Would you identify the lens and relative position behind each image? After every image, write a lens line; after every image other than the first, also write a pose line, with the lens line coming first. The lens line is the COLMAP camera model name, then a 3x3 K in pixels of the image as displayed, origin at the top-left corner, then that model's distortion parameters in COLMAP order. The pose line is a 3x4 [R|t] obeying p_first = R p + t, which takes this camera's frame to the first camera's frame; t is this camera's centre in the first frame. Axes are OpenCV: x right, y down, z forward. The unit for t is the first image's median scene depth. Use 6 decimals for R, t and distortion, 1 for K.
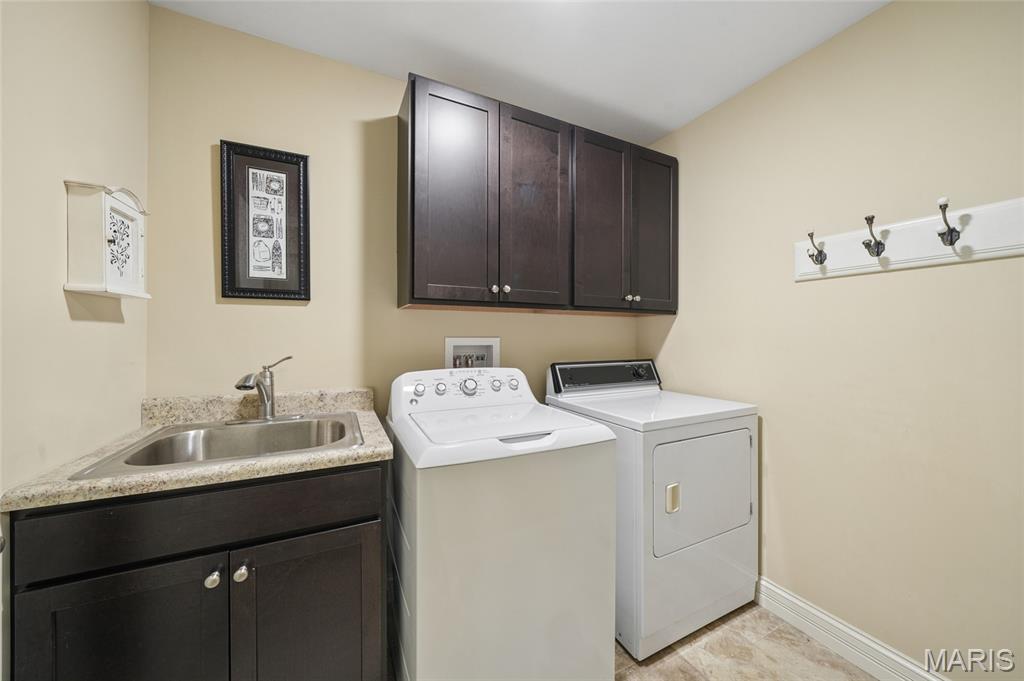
lens RADIAL K [[357.5, 0, 512.0], [0, 357.5, 340.5], [0, 0, 1]] dist [-0.004432, -0.000145]
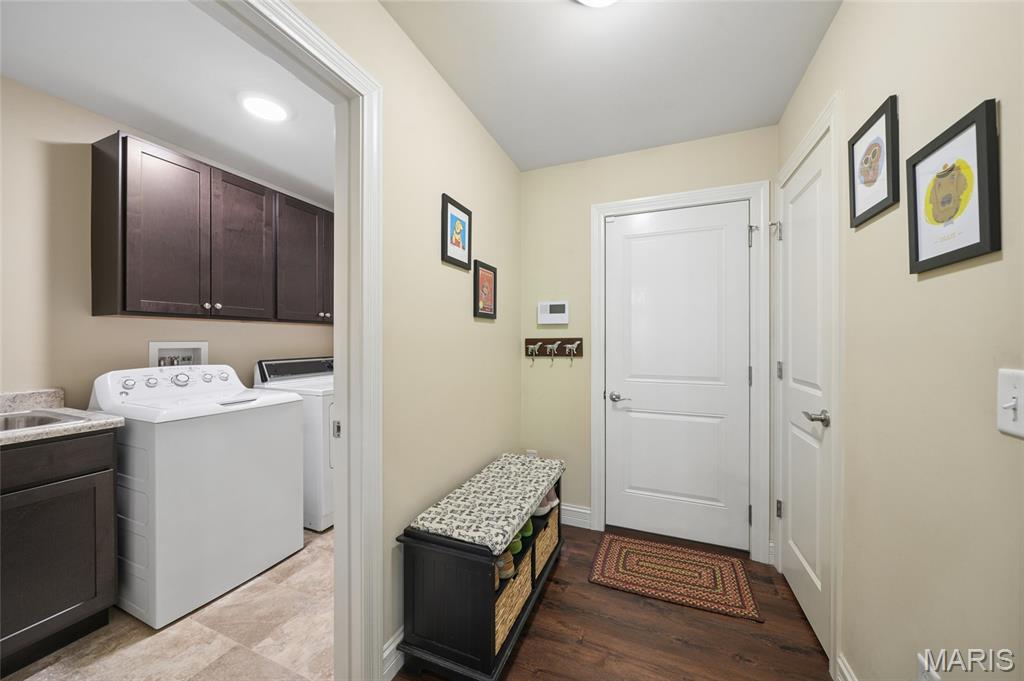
lens RADIAL K [[357.5, 0, 512.0], [0, 357.5, 340.5], [0, 0, 1]] dist [-0.004432, -0.000145]
pose [[0.750707, -0.003358, 0.660627, -0.067911], [0.009186, 0.999943, -0.005356, 0.004941], [-0.660571, 0.010089, 0.750696, -0.727310]]
